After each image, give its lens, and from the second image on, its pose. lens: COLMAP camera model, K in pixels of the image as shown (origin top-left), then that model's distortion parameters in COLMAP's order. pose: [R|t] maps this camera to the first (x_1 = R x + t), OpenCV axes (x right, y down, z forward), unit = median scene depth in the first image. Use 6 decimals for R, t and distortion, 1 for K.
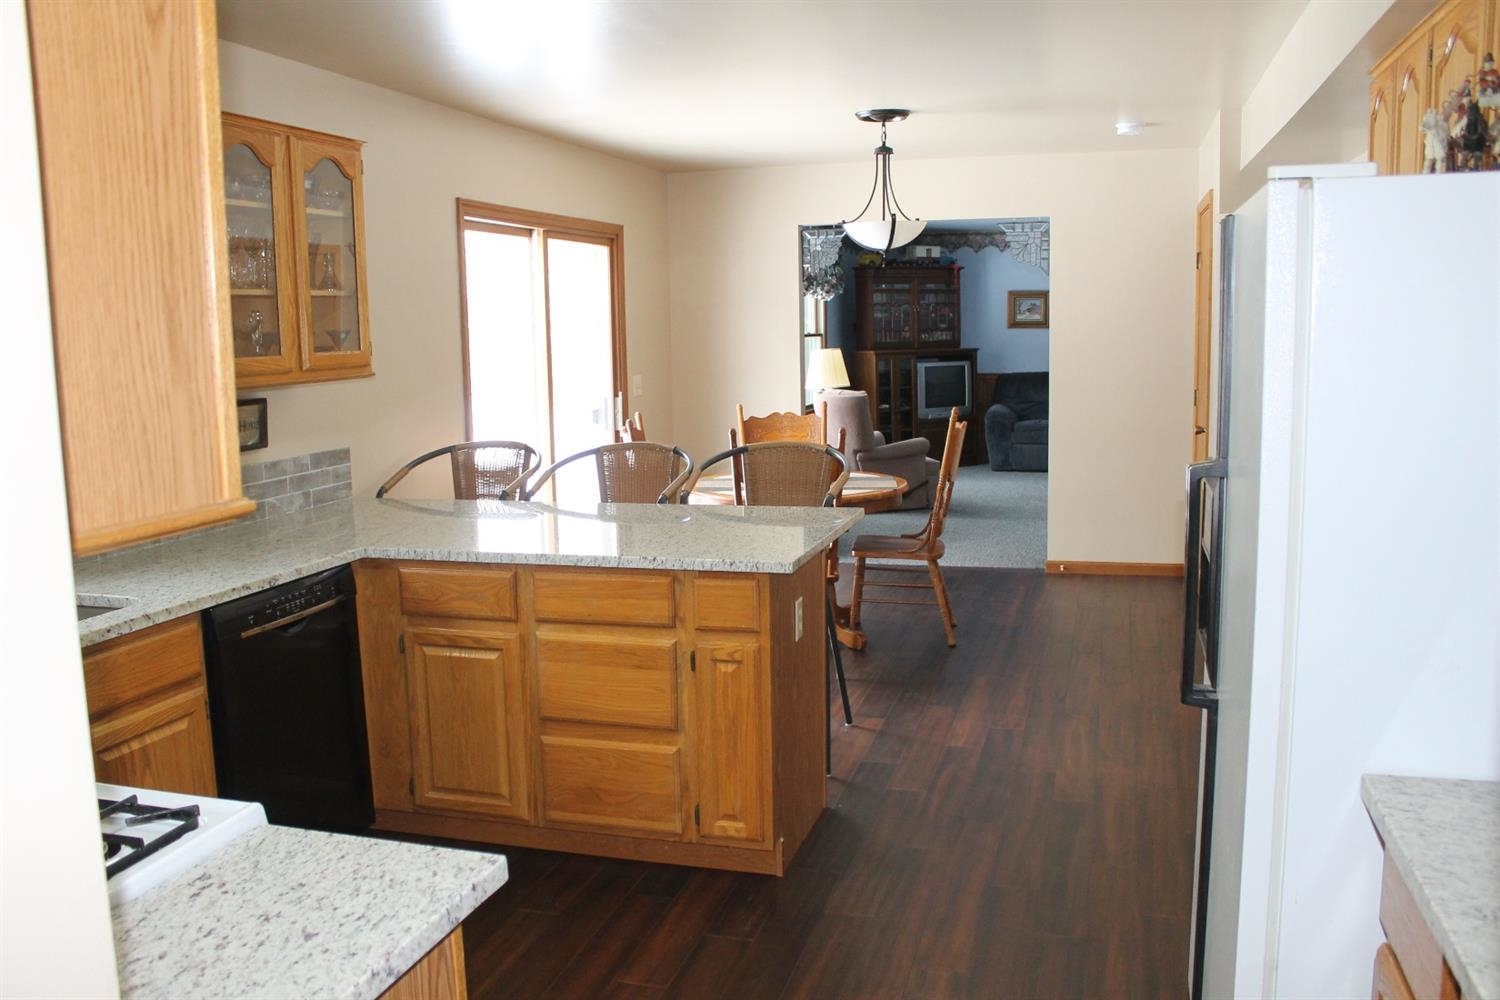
lens RADIAL K [[1312.7, 0, 748.8], [0, 1312.7, 497.1], [0, 0, 1]] dist [-0.114449, -0.002312]
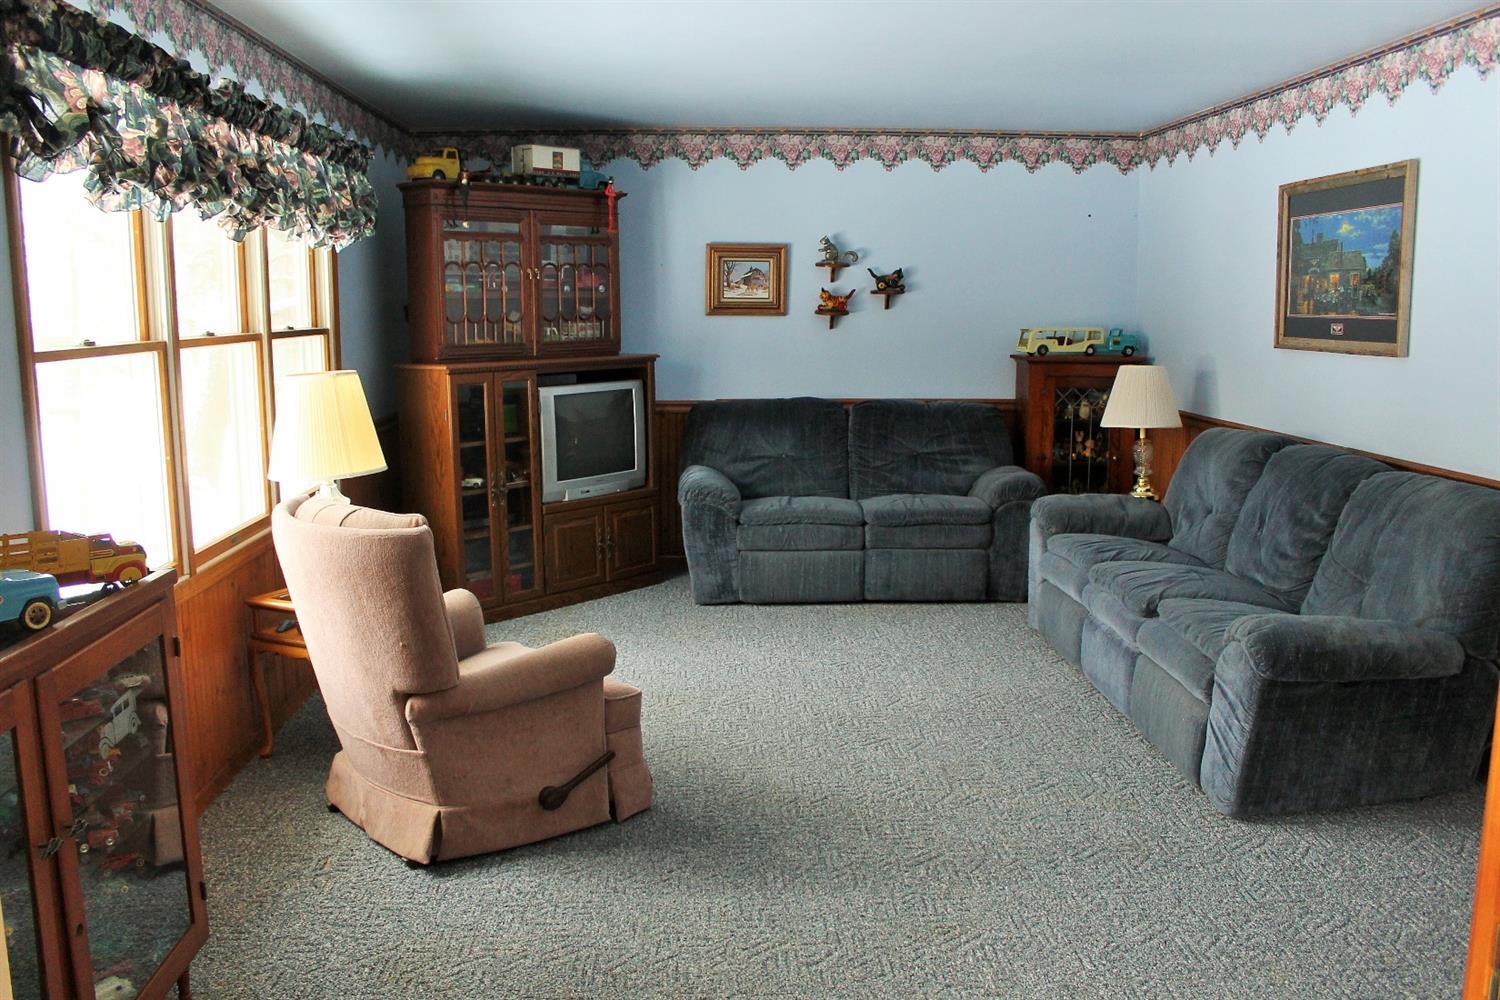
lens RADIAL K [[1312.7, 0, 744.3], [0, 1312.7, 499.5], [0, 0, 1]] dist [-0.114449, -0.002312]
pose [[0.950208, -0.032128, 0.309956, 0.049613], [0.026988, 0.999418, 0.020860, -0.068799], [-0.310446, -0.011456, 0.950522, 0.514696]]
